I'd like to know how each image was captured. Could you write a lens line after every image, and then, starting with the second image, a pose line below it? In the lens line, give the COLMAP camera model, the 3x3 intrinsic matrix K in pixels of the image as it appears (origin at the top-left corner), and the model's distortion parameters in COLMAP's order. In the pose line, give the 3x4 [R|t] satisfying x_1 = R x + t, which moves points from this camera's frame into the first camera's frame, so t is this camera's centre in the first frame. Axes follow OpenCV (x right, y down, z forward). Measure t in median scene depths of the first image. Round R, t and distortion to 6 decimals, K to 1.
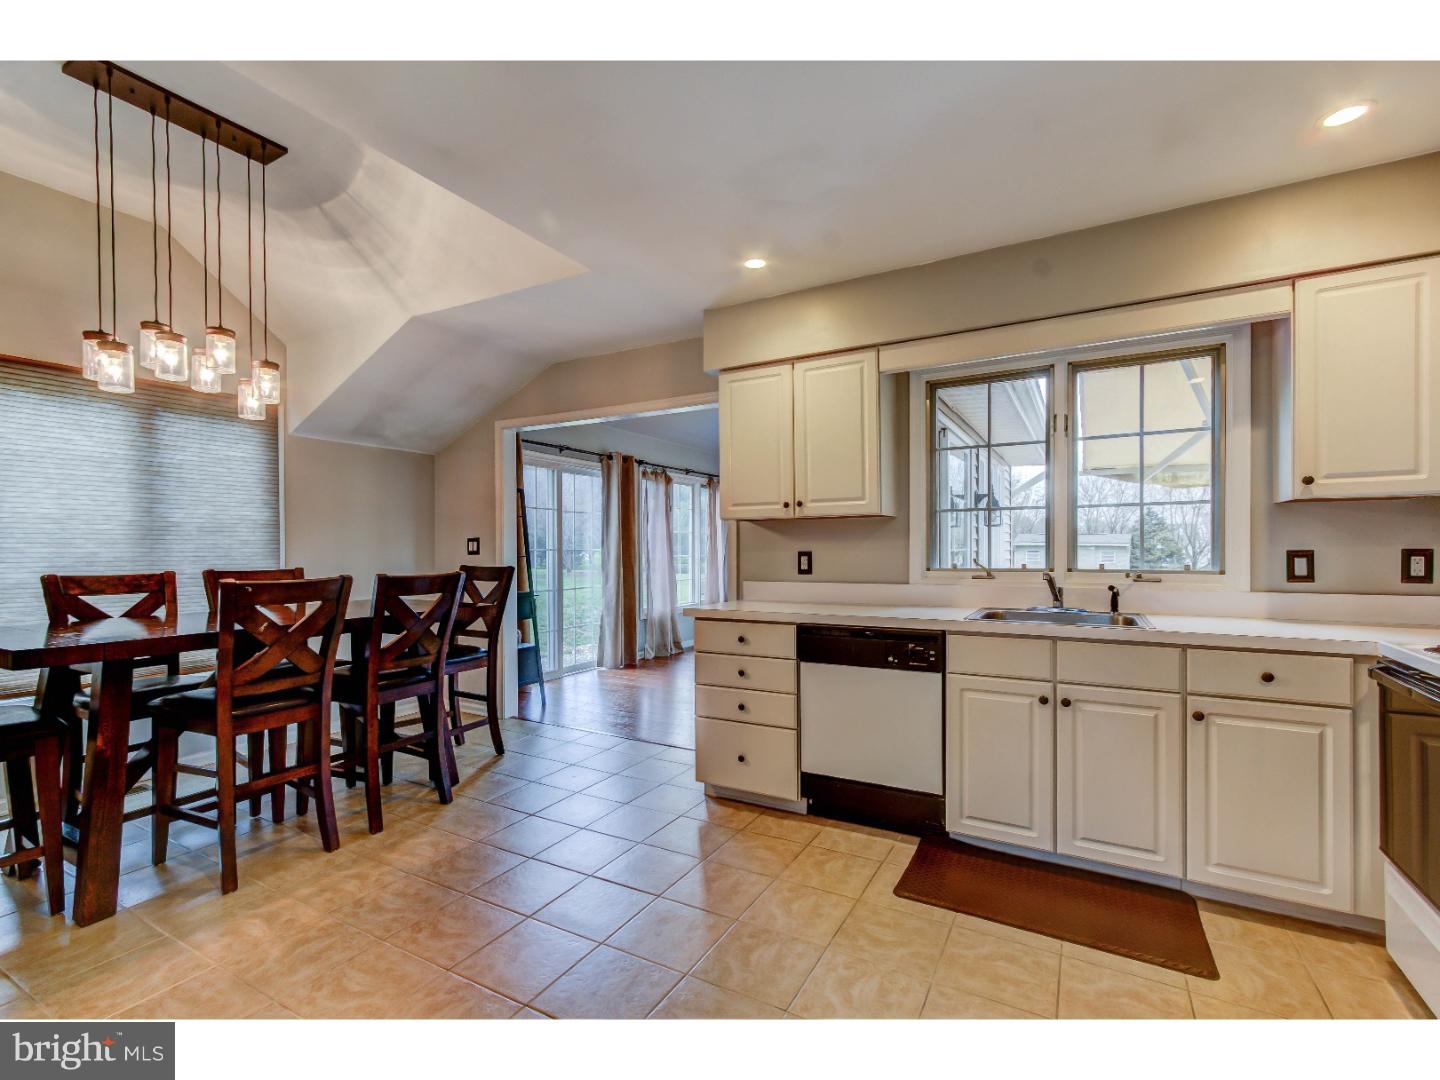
lens RADIAL K [[654.6, 0, 722.6], [0, 654.6, 552.3], [0, 0, 1]] dist [-0.002872, 0.004718]
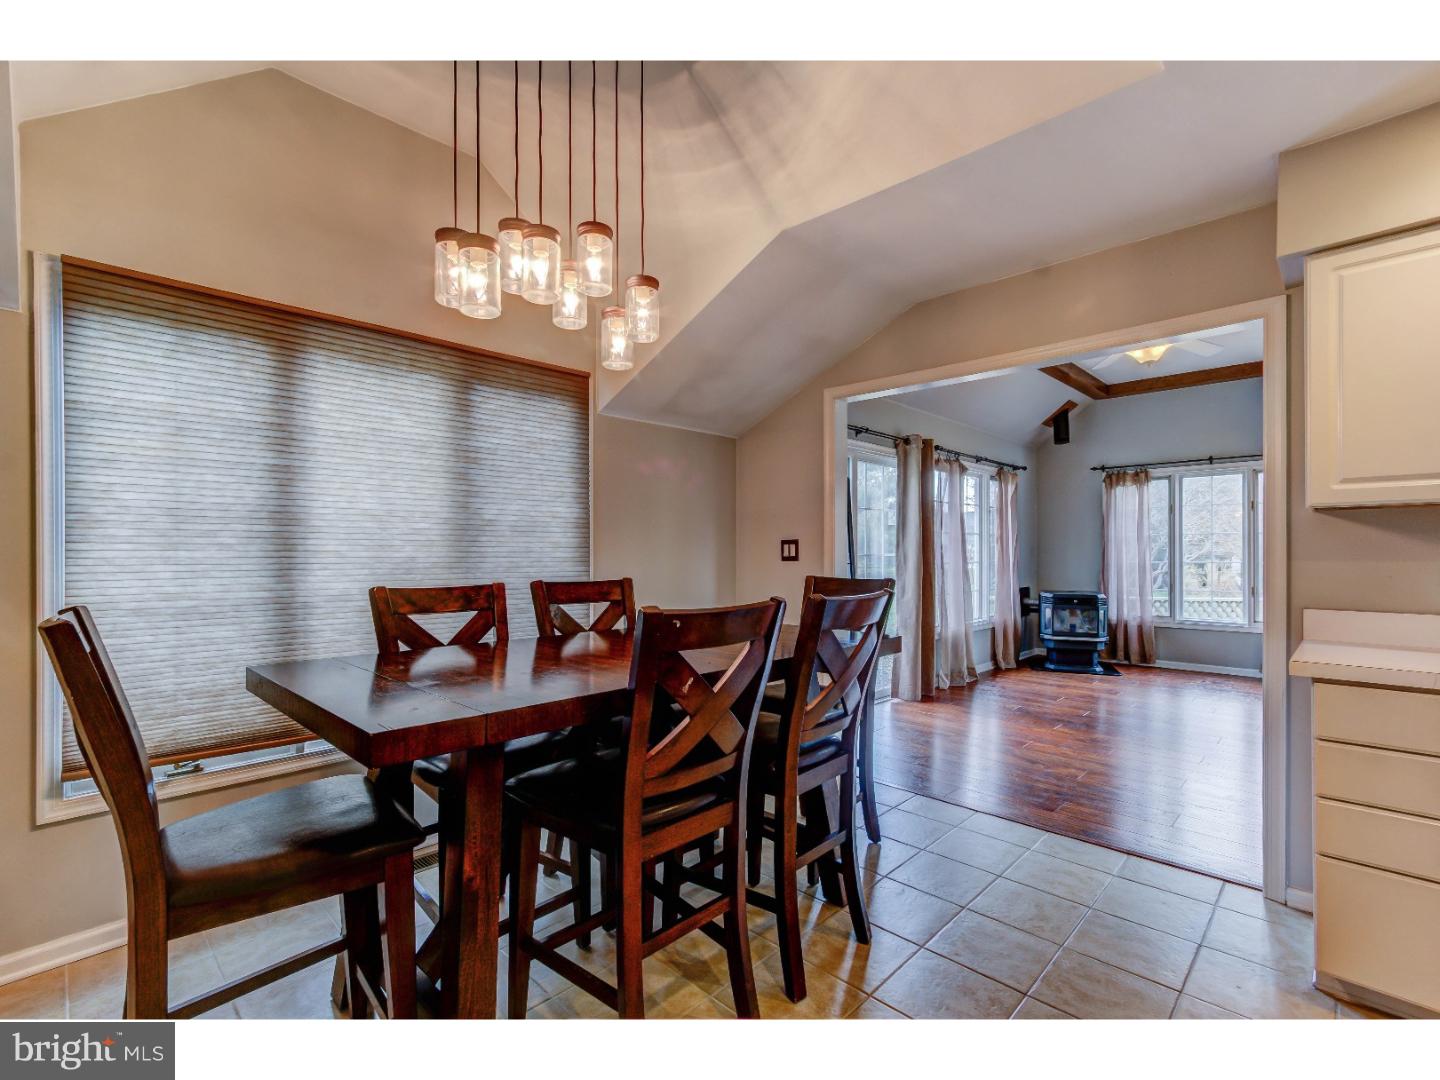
lens RADIAL K [[654.6, 0, 723.9], [0, 654.6, 552.8], [0, 0, 1]] dist [-0.002872, 0.004718]
pose [[0.967336, 0.004042, -0.253467, -0.403826], [-0.005292, 0.999977, -0.004249, -0.003569], [0.253444, 0.005451, 0.967335, 0.333064]]
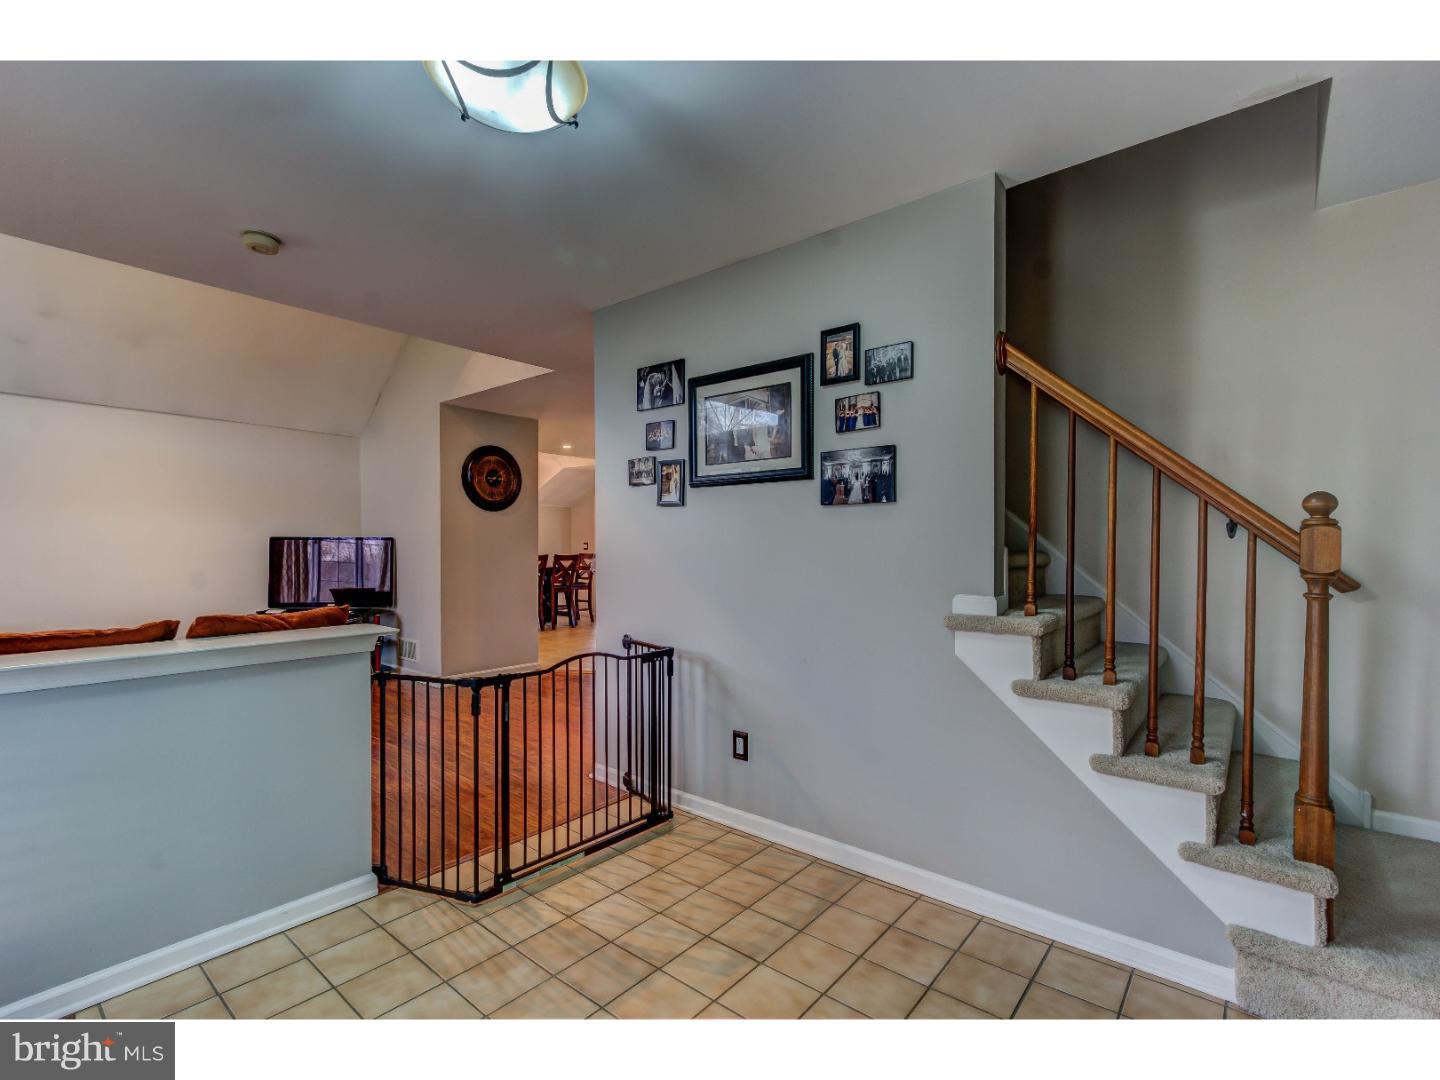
lens RADIAL K [[654.6, 0, 724.2], [0, 654.6, 548.6], [0, 0, 1]] dist [-0.002872, 0.004718]
pose [[0.981532, 0.003112, -0.191273, 0.914760], [-0.004062, 0.999981, -0.004573, 0.013446], [0.191255, 0.005266, 0.981526, -2.007206]]
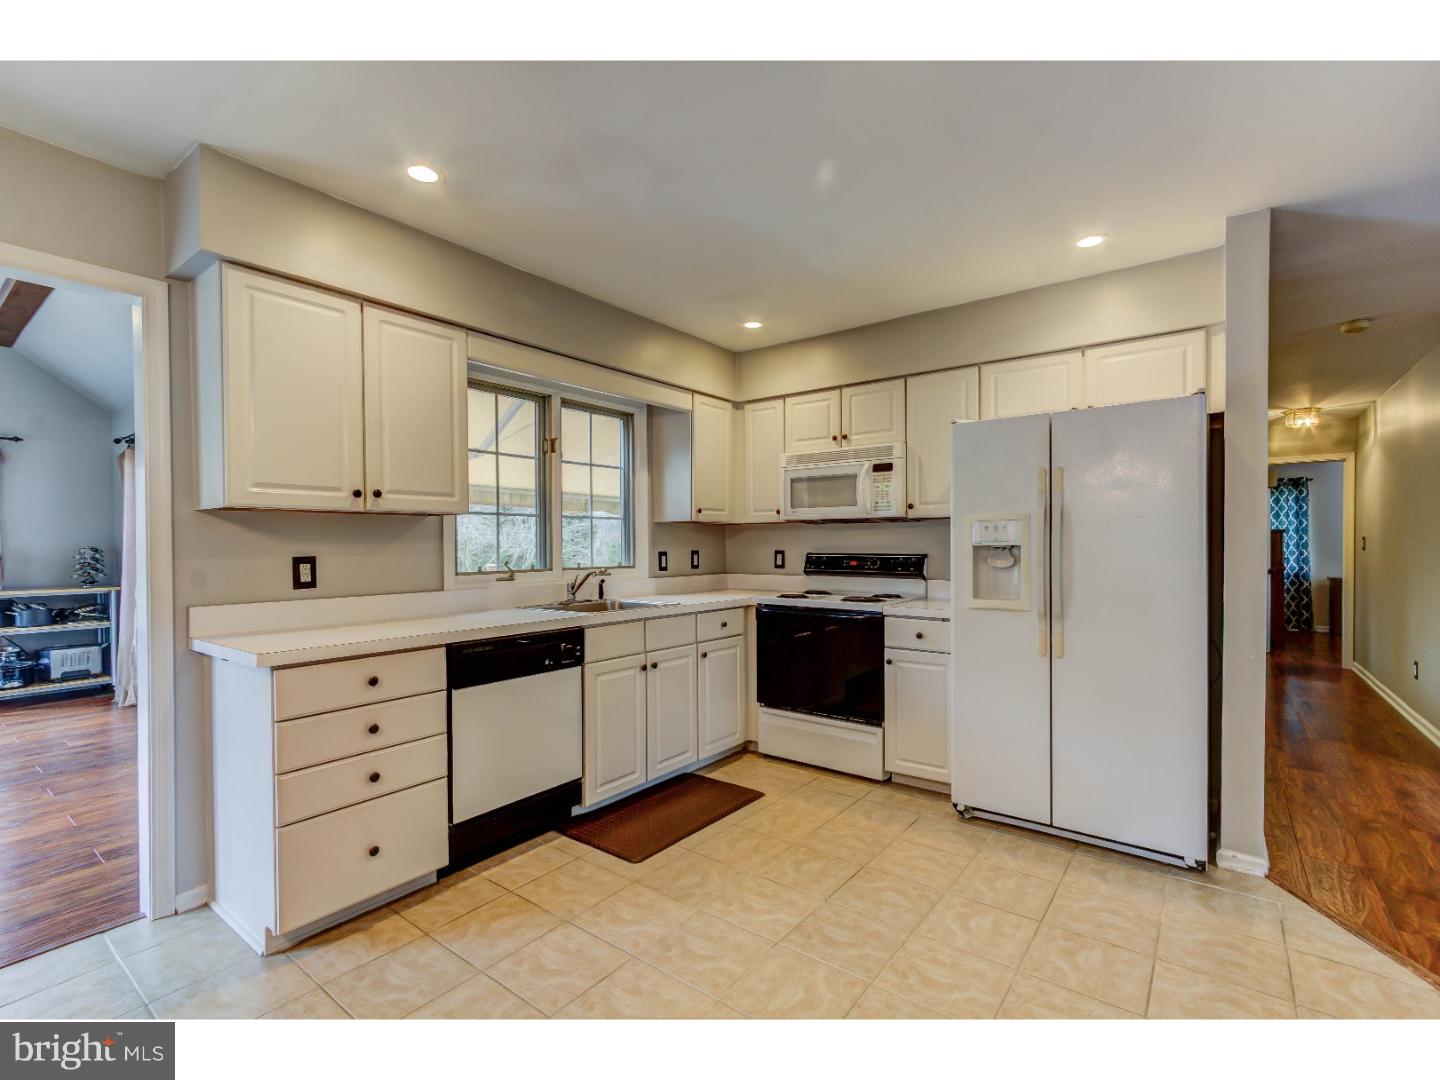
lens RADIAL K [[654.6, 0, 720.7], [0, 654.6, 553.4], [0, 0, 1]] dist [-0.002872, 0.004718]
pose [[0.141361, -0.007321, 0.989931, -0.598786], [0.011988, 0.999912, 0.005683, -0.004576], [-0.989886, 0.011064, 0.141436, 0.514791]]
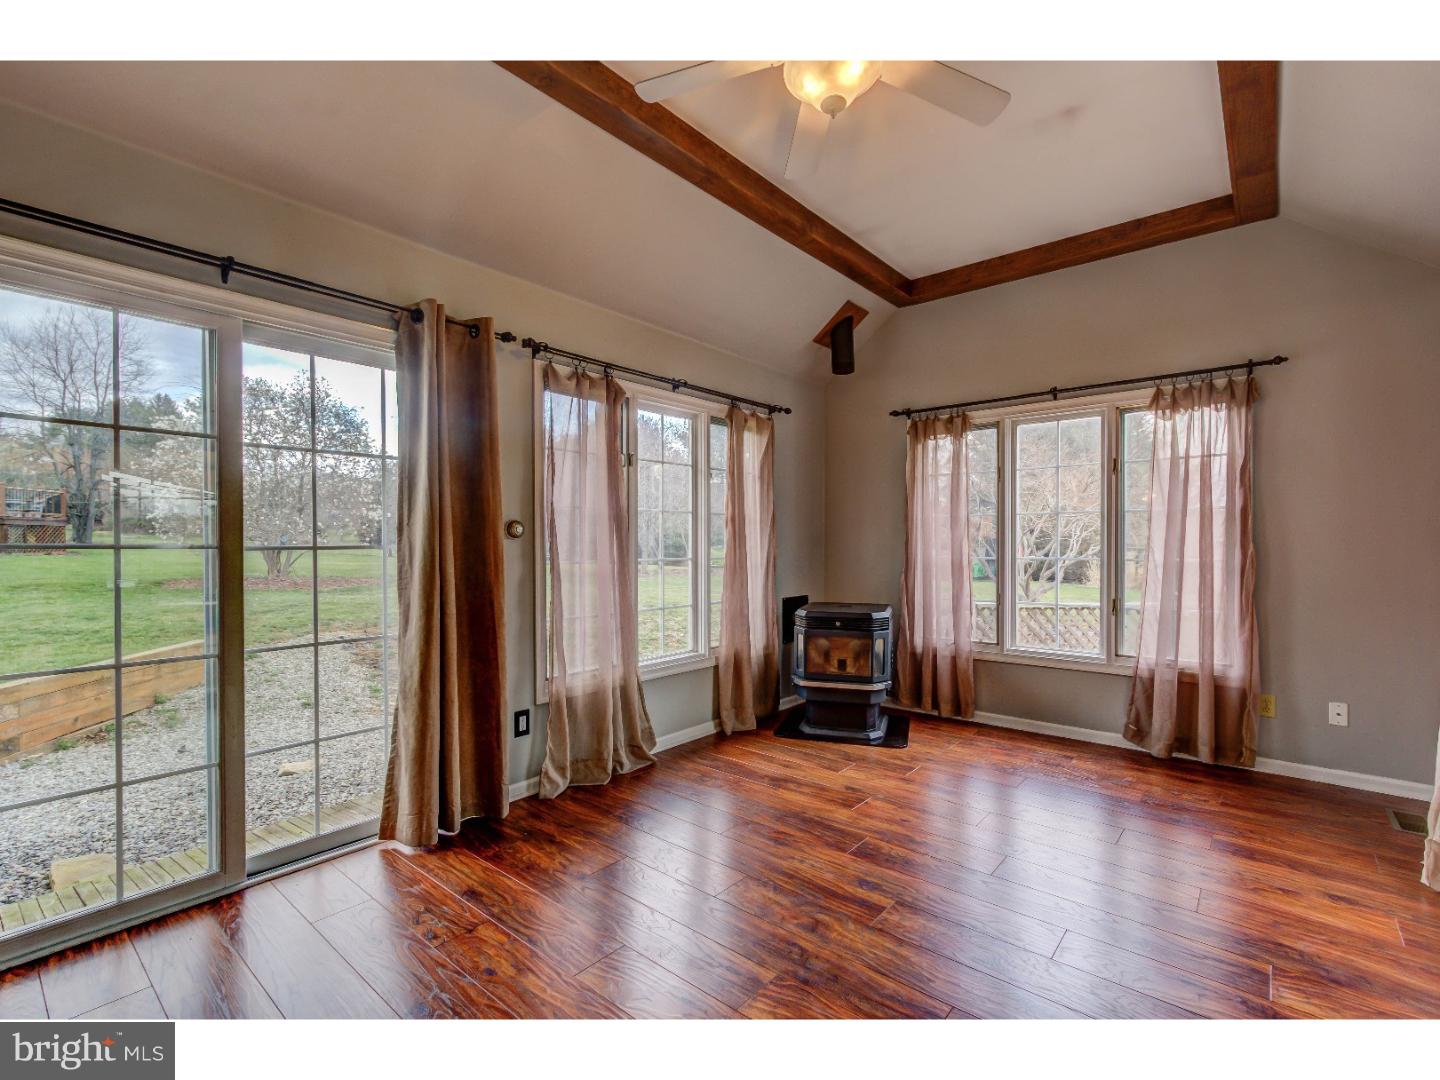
lens RADIAL K [[654.6, 0, 722.8], [0, 654.6, 550.3], [0, 0, 1]] dist [-0.002872, 0.004718]
pose [[0.983124, 0.006020, -0.182843, 0.187194], [-0.005104, 0.999972, 0.005477, -0.010173], [0.182871, -0.004452, 0.983127, 1.393744]]
